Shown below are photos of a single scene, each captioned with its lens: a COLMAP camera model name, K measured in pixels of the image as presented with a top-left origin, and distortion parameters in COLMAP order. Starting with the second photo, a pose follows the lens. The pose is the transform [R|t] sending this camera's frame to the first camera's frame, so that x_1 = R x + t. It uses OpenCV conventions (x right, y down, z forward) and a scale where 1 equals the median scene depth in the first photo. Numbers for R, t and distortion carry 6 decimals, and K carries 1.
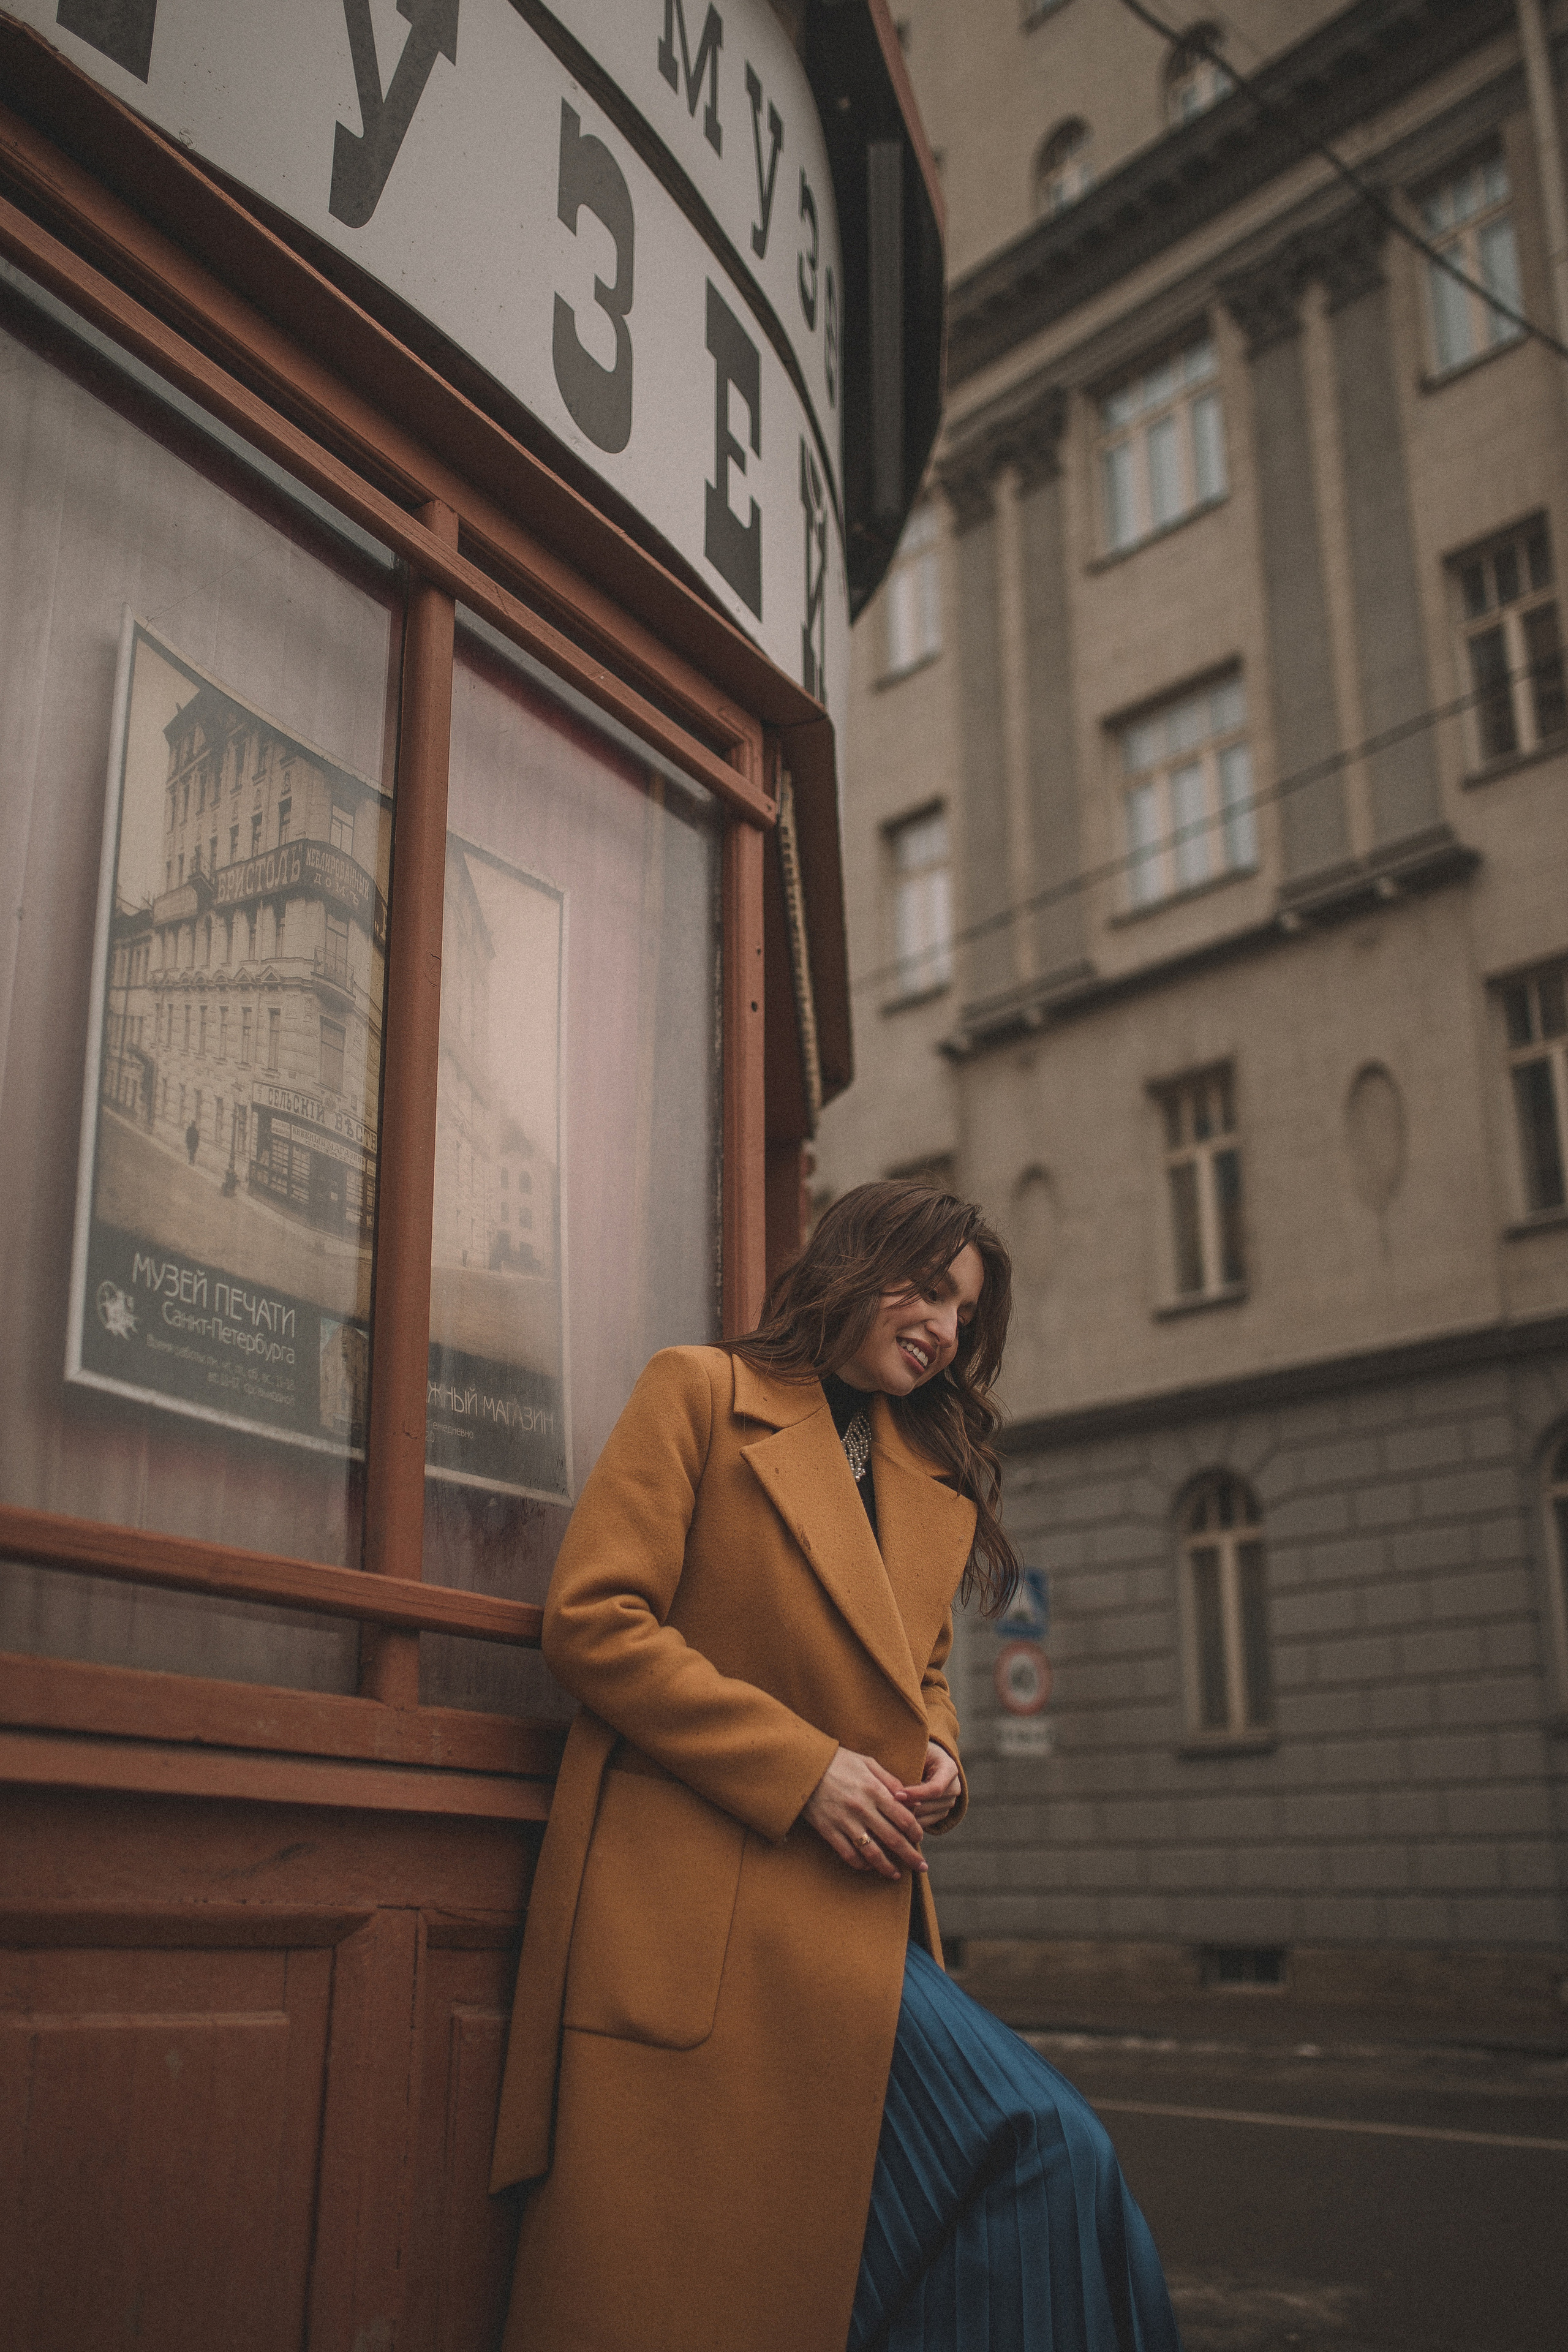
lens RADIAL K [[2359.9, 0, 726.6], [0, 2359.9, 1194.0], [0, 0, 1]] dist [-0.078294, 0.132975]
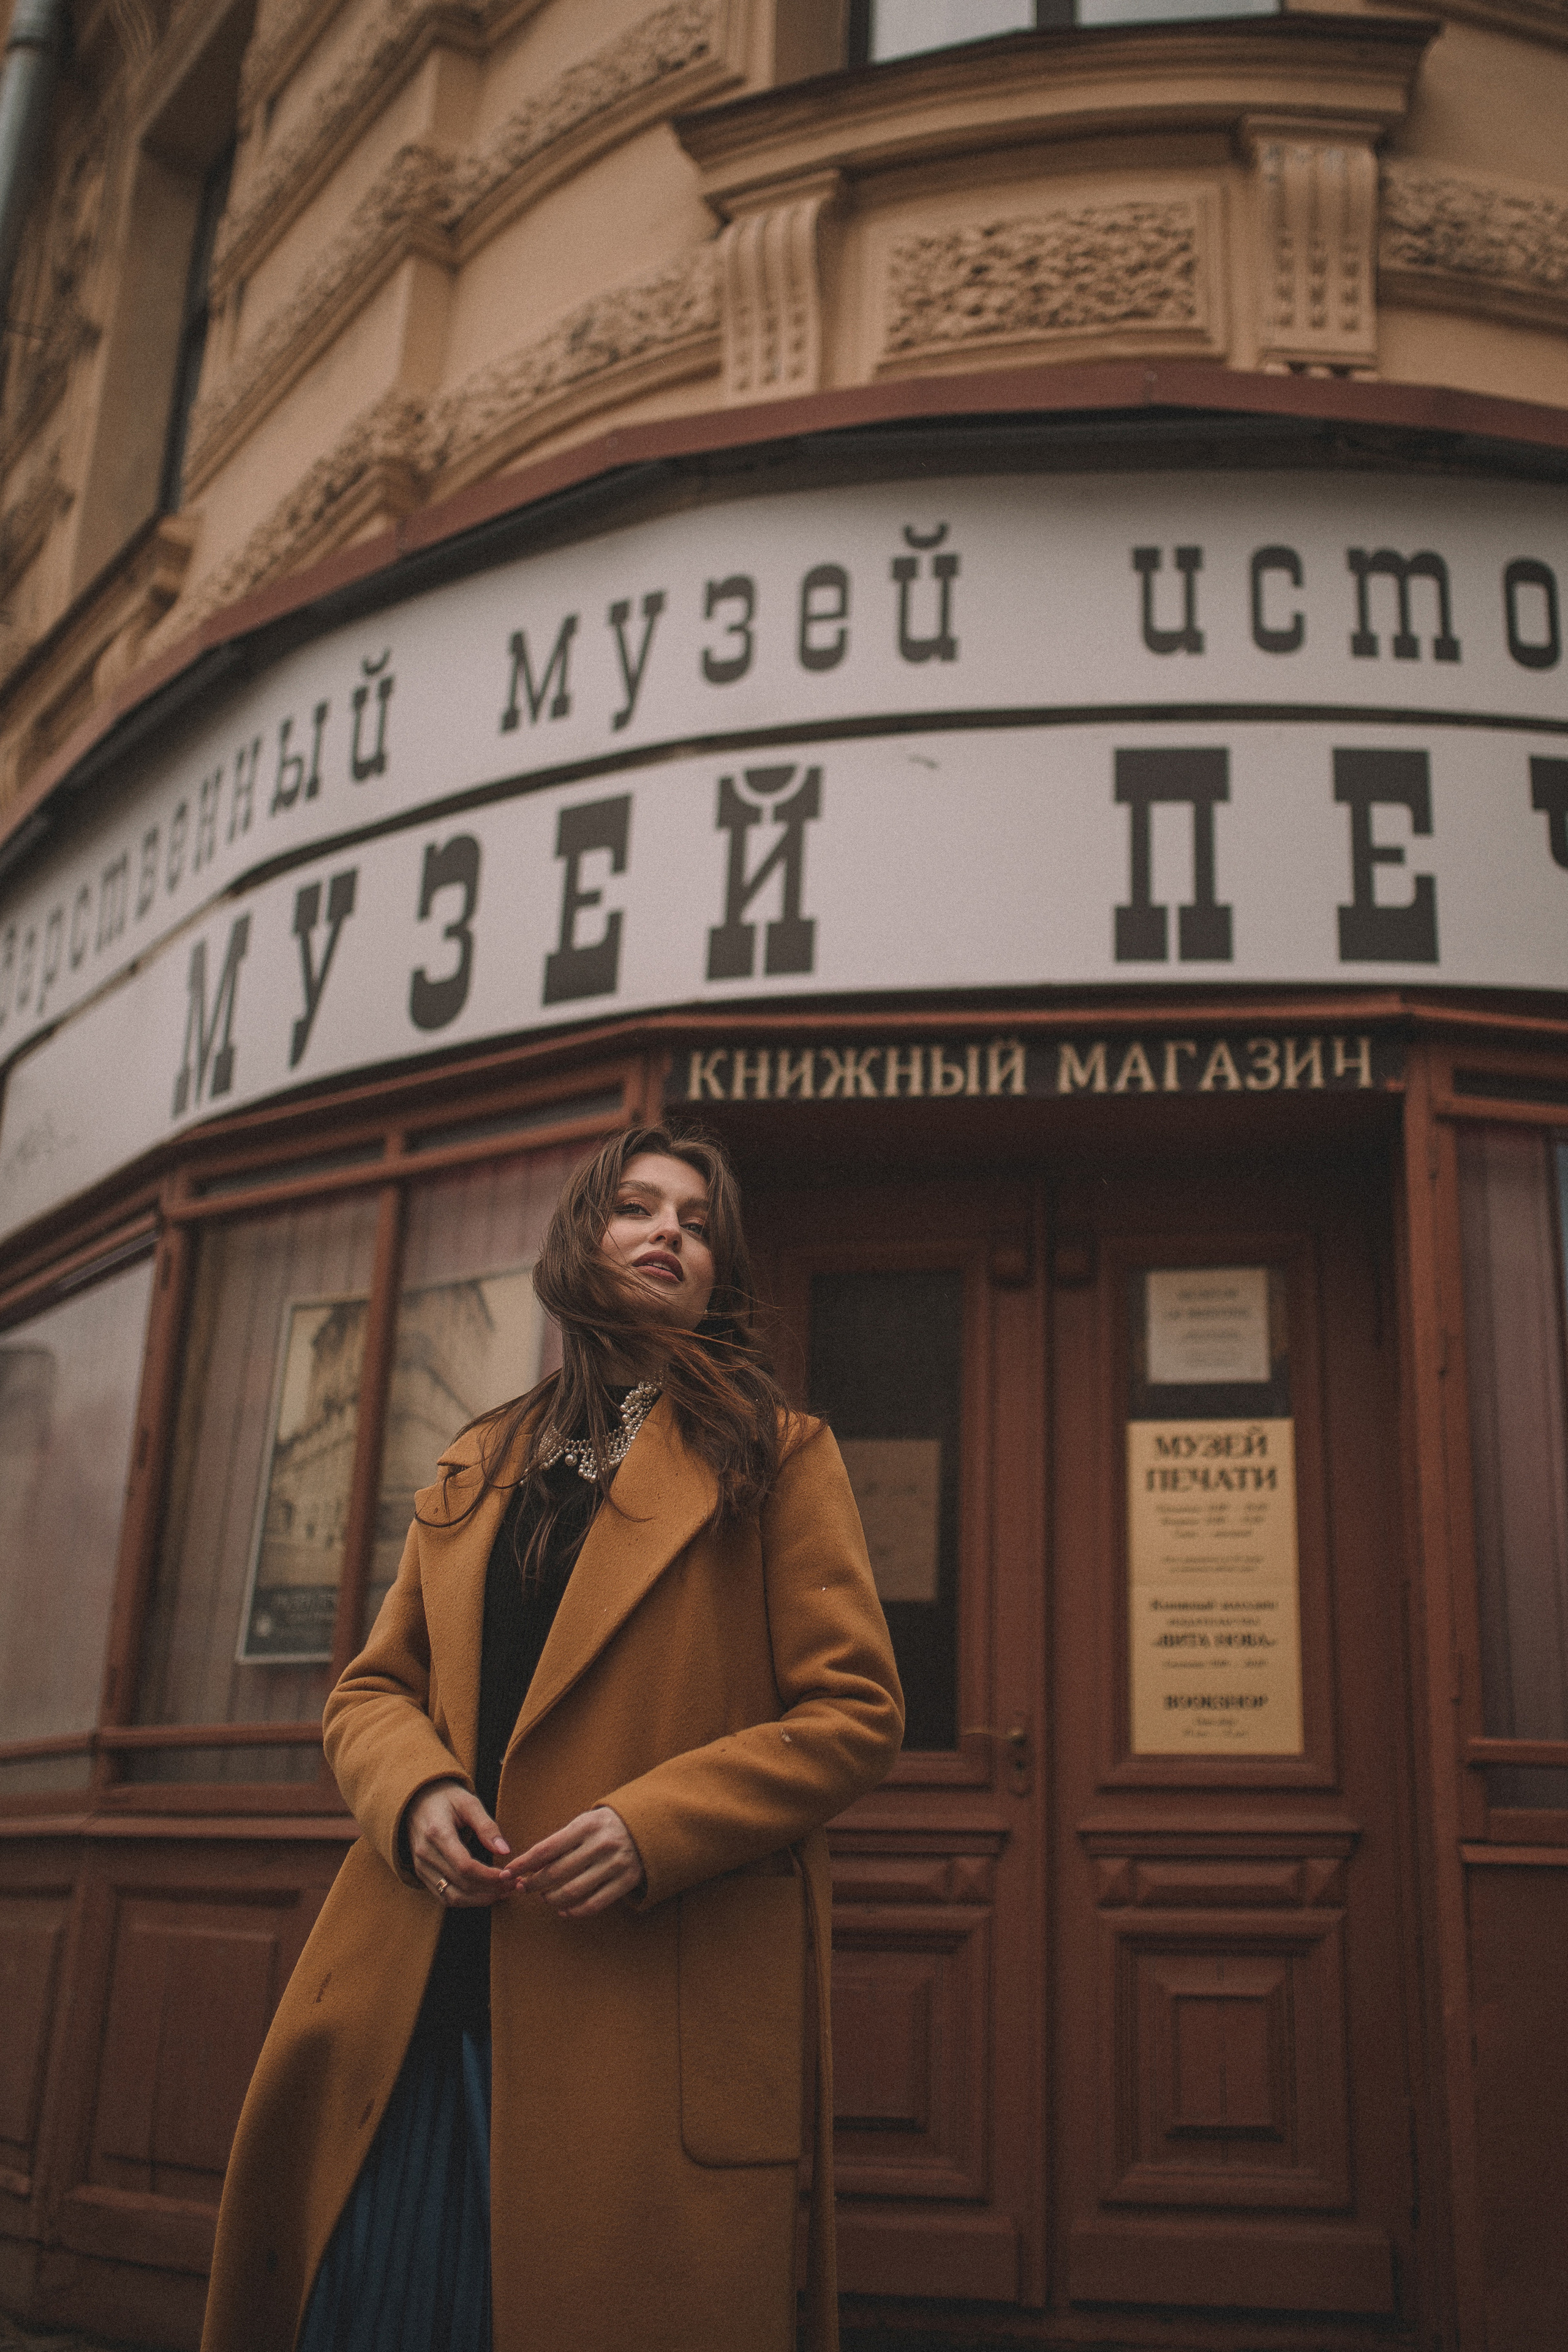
lens RADIAL K [[2559.5, 0, 899.1], [0, 2559.5, 1018.7], [0, 0, 1]] dist [-0.071962, 0.125938]
pose [[-0.101972, -0.353397, -0.929899, 1.717457], [0.262609, 0.892050, -0.367810, 0.467369], [0.959499, -0.281706, 0.001841, 1.372973]]
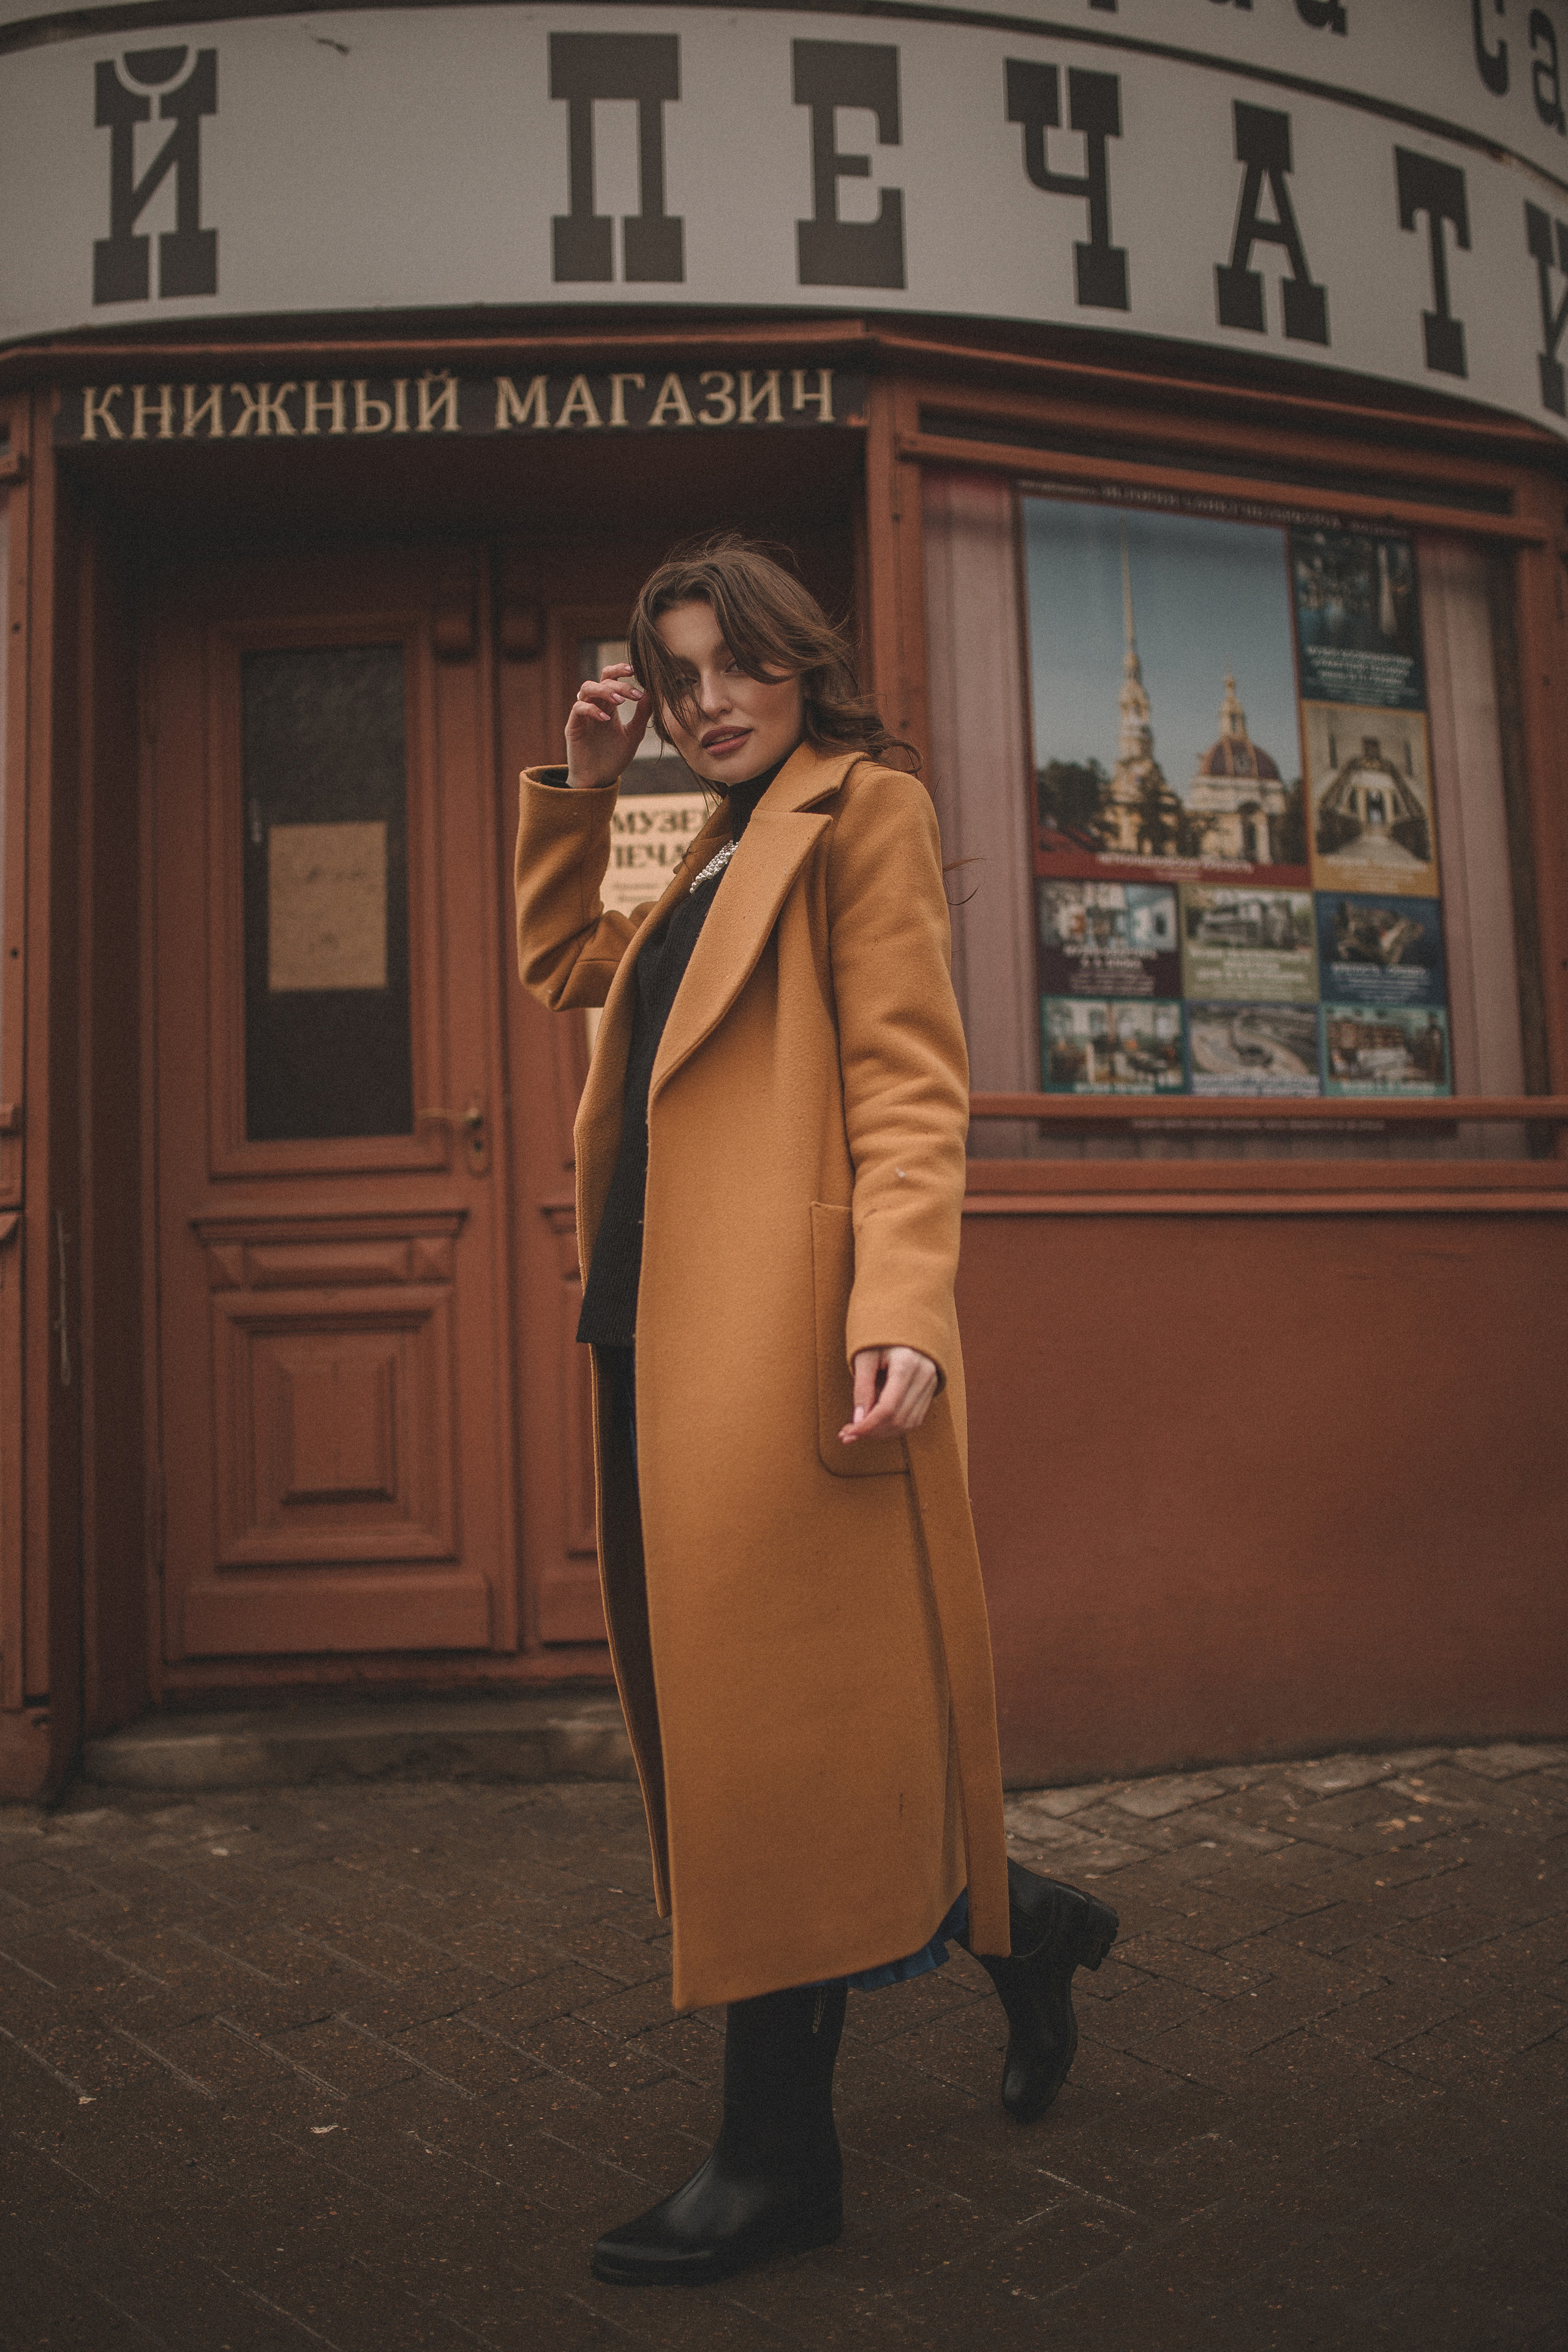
lens RADIAL K [[2285.0, 0, 784.0], [0, 2285.0, 1176.0], [0, 0, 1]] dist [-0.058745, 0.084031]
pose [[0.053063, -0.092864, -0.994264, 1.439765], [0.317616, 0.945530, -0.071361, 0.499043], [0.946734, -0.312007, 0.079668, 1.378298]]
